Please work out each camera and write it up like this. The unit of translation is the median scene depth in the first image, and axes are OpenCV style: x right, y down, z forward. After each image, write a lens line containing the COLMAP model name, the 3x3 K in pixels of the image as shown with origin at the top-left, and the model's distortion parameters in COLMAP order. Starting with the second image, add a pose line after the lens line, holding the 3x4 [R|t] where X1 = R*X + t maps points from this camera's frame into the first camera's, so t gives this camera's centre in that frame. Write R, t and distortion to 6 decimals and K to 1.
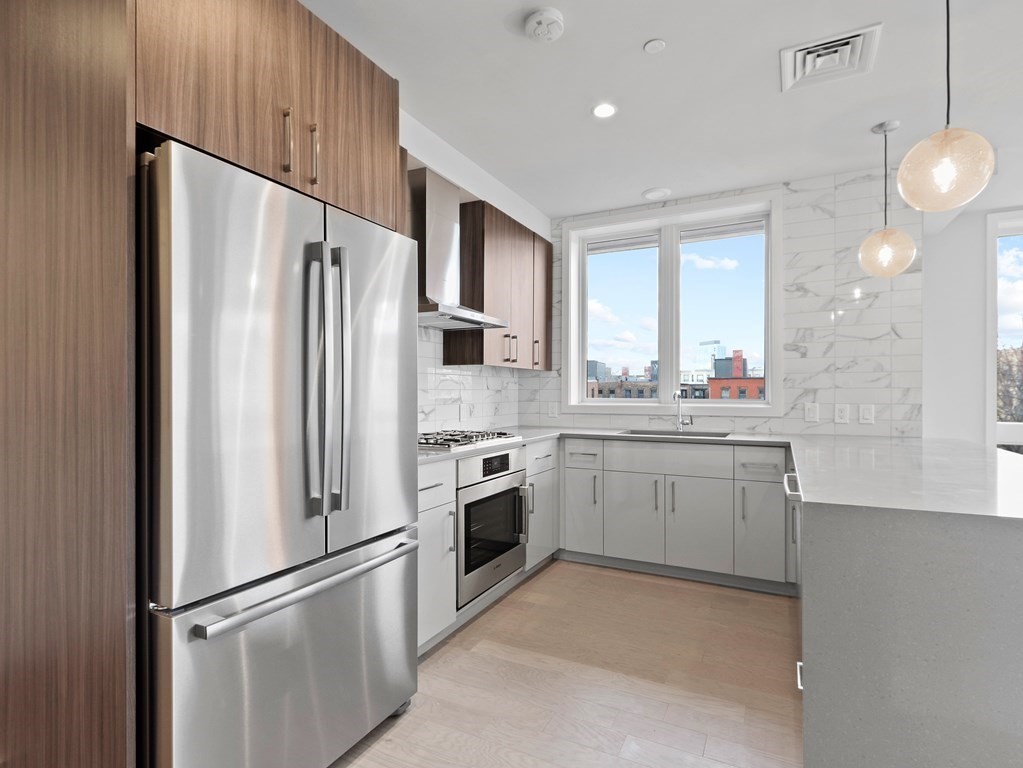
lens RADIAL K [[531.1, 0, 519.9], [0, 531.1, 390.0], [0, 0, 1]] dist [0.012521, -0.003047]
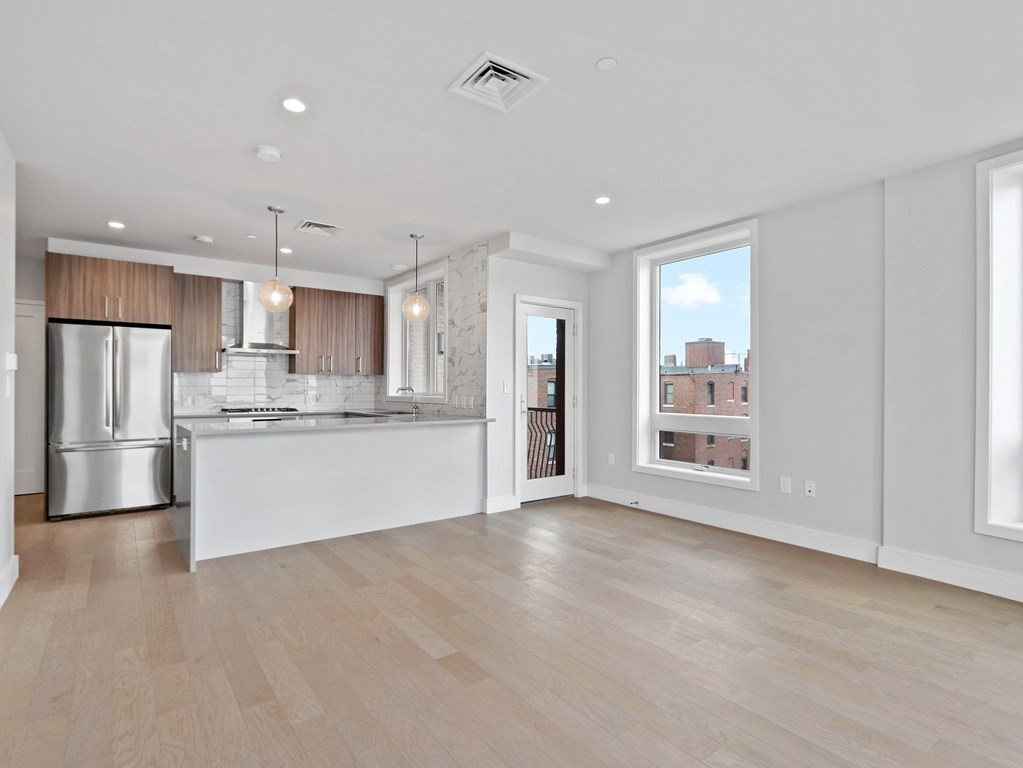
lens RADIAL K [[531.1, 0, 515.8], [0, 531.1, 386.0], [0, 0, 1]] dist [0.012521, -0.003047]
pose [[0.892816, 0.000405, -0.450421, 1.410290], [-0.000634, 1.000000, -0.000357, -0.002403], [0.450420, 0.000604, 0.892816, -0.321551]]
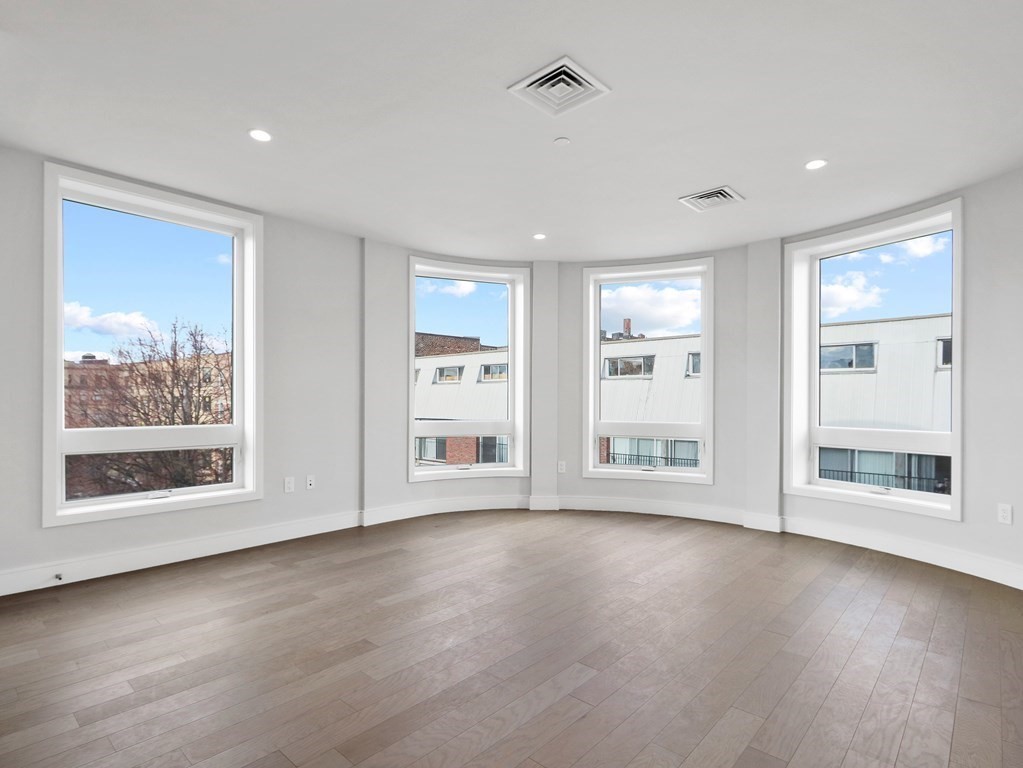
lens RADIAL K [[531.1, 0, 514.8], [0, 531.1, 399.6], [0, 0, 1]] dist [0.012521, -0.003047]
pose [[0.271372, 0.000949, 0.962474, 0.375119], [-0.008759, 0.999961, 0.001484, 0.011360], [-0.962435, -0.008833, 0.271370, 0.155967]]
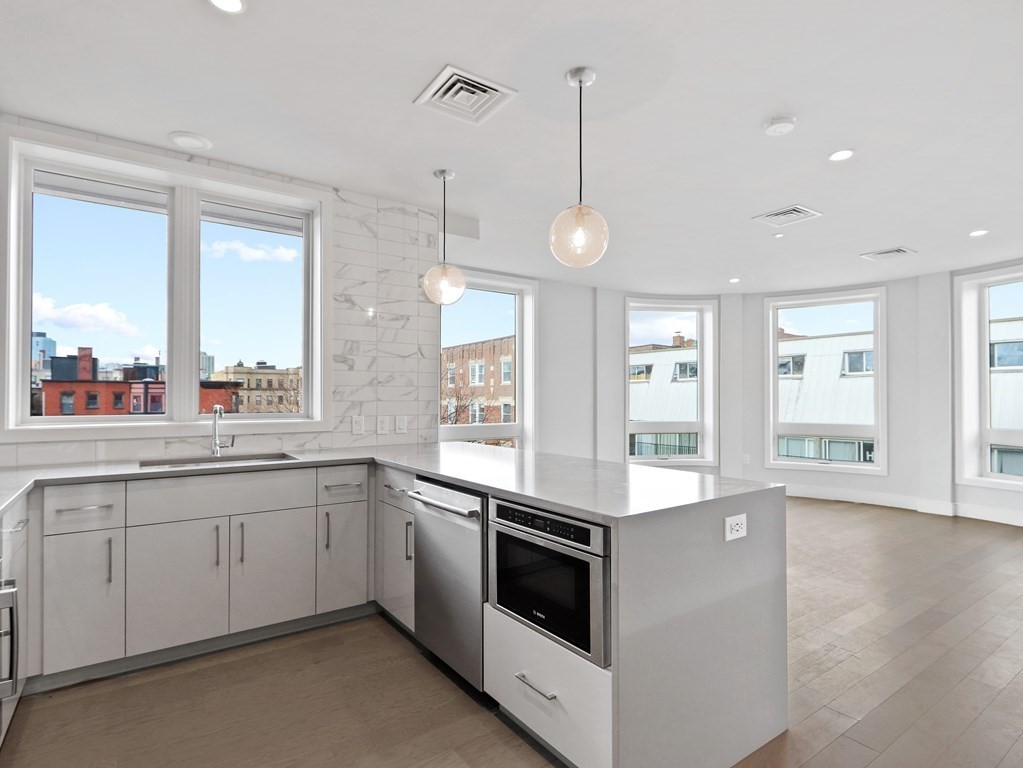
lens RADIAL K [[531.1, 0, 516.2], [0, 531.1, 392.9], [0, 0, 1]] dist [0.012521, -0.003047]
pose [[0.479238, 0.008476, 0.877644, -0.190886], [-0.003721, 0.999964, -0.007625, -0.012249], [-0.877677, 0.000388, 0.479252, 0.254407]]
